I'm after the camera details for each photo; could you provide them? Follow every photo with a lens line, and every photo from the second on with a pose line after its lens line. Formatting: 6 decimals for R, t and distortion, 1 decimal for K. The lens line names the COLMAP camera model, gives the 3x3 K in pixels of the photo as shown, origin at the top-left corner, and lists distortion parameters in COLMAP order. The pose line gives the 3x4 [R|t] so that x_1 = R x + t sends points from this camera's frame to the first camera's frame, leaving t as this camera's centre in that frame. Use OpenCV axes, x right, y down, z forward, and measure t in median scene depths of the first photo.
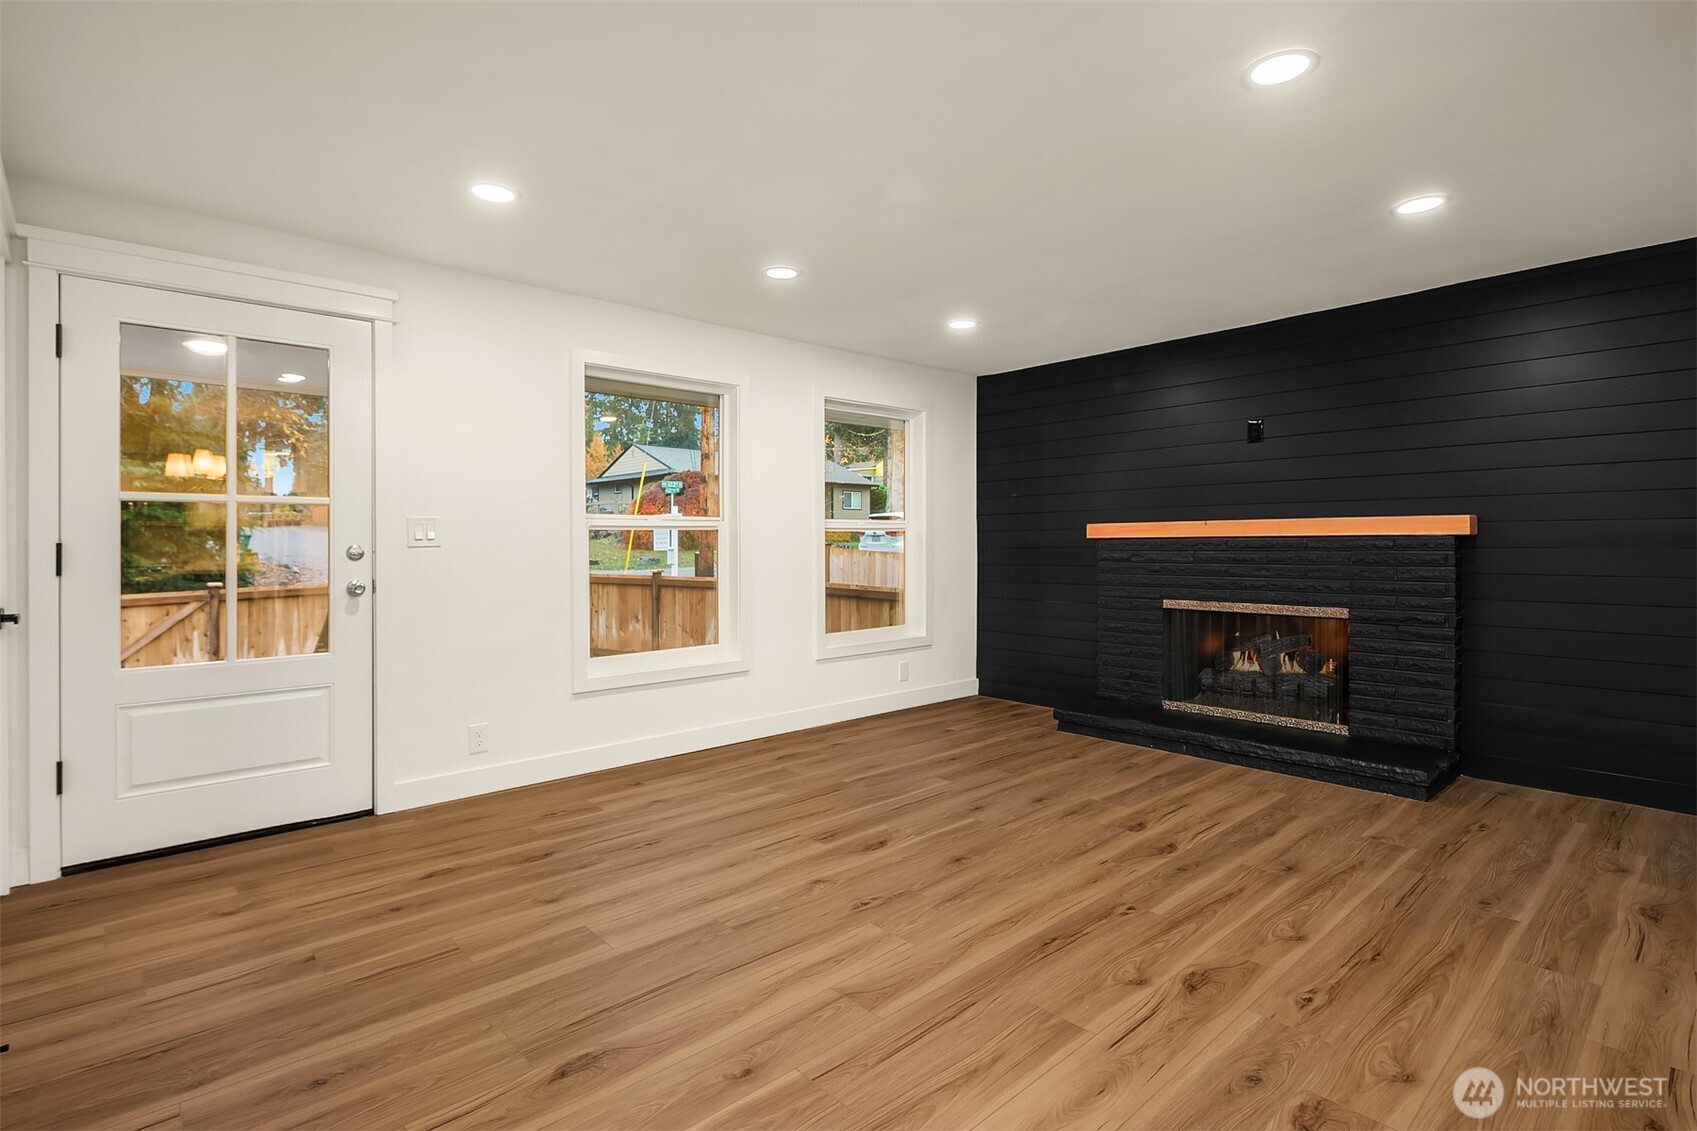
lens RADIAL K [[835.1, 0, 861.4], [0, 835.1, 531.3], [0, 0, 1]] dist [0.014337, -0.005599]
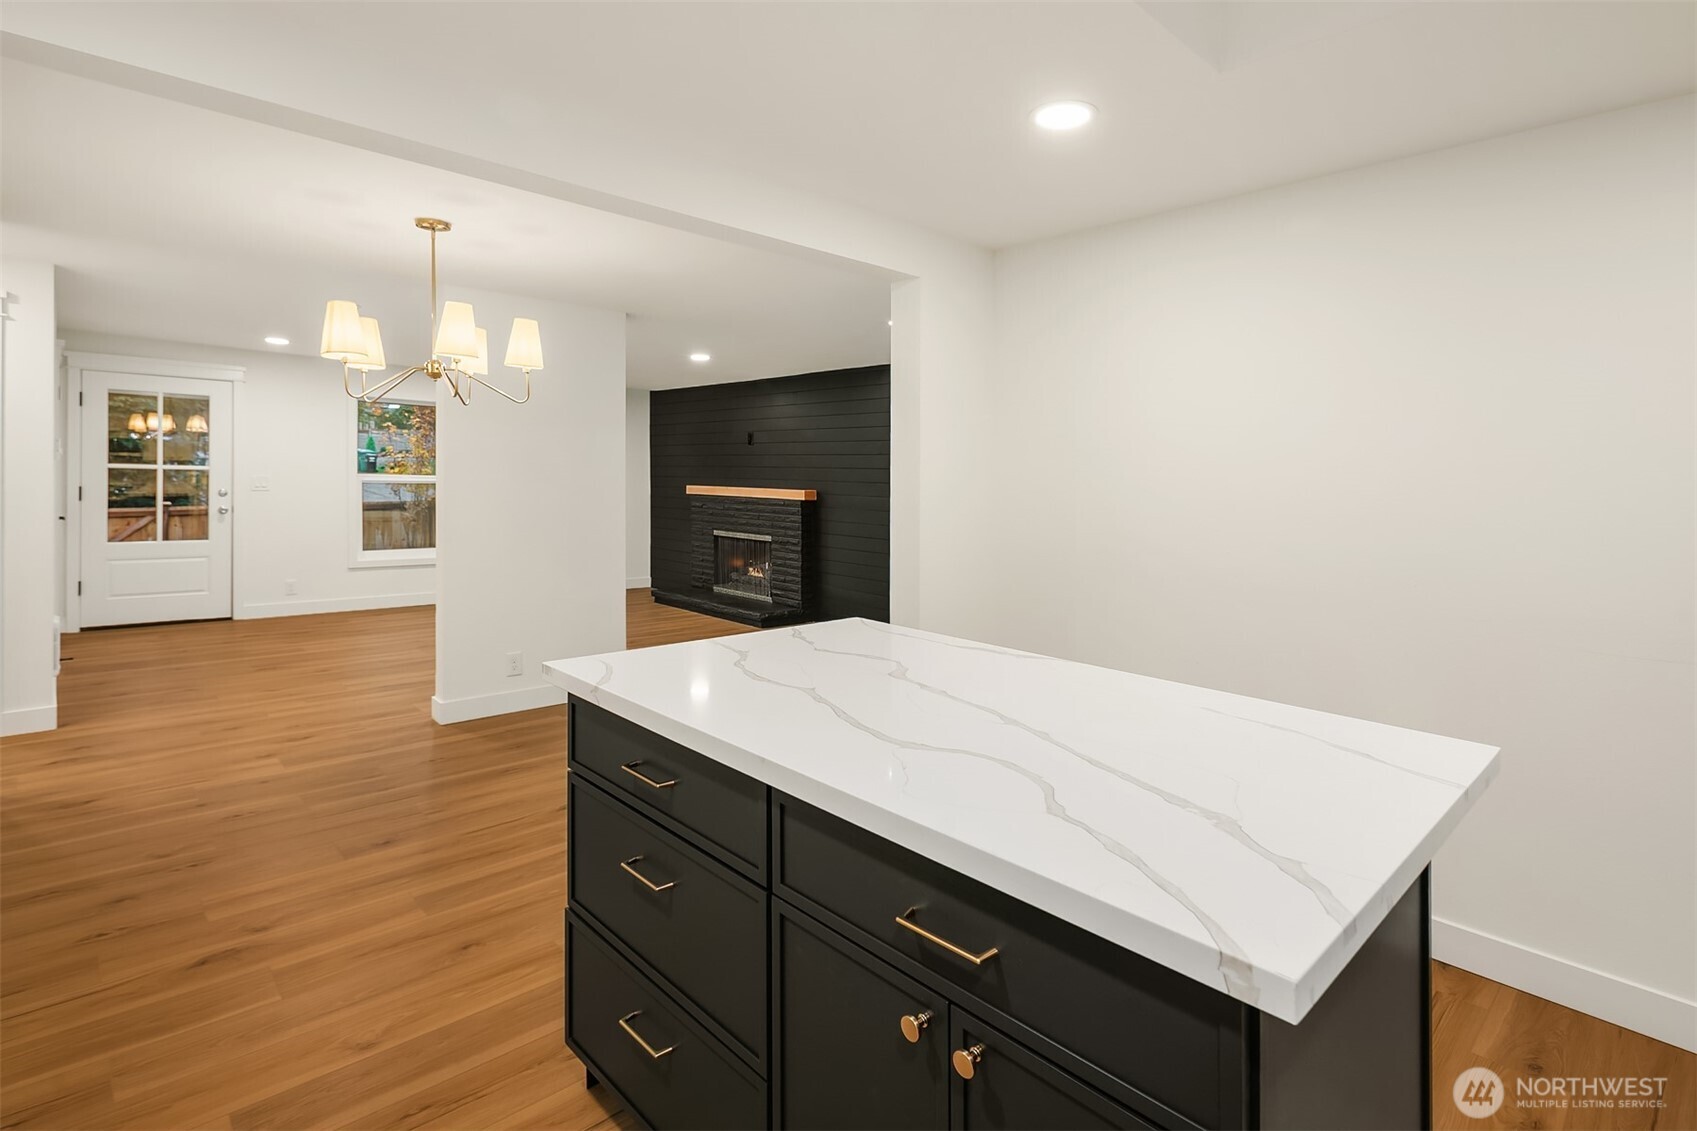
lens RADIAL K [[835.1, 0, 886.2], [0, 835.1, 491.9], [0, 0, 1]] dist [0.014337, -0.005599]
pose [[0.998543, 0.031608, 0.043736, 0.784230], [-0.032829, 0.999083, 0.027492, -0.073146], [-0.042827, -0.028888, 0.998665, -0.953176]]
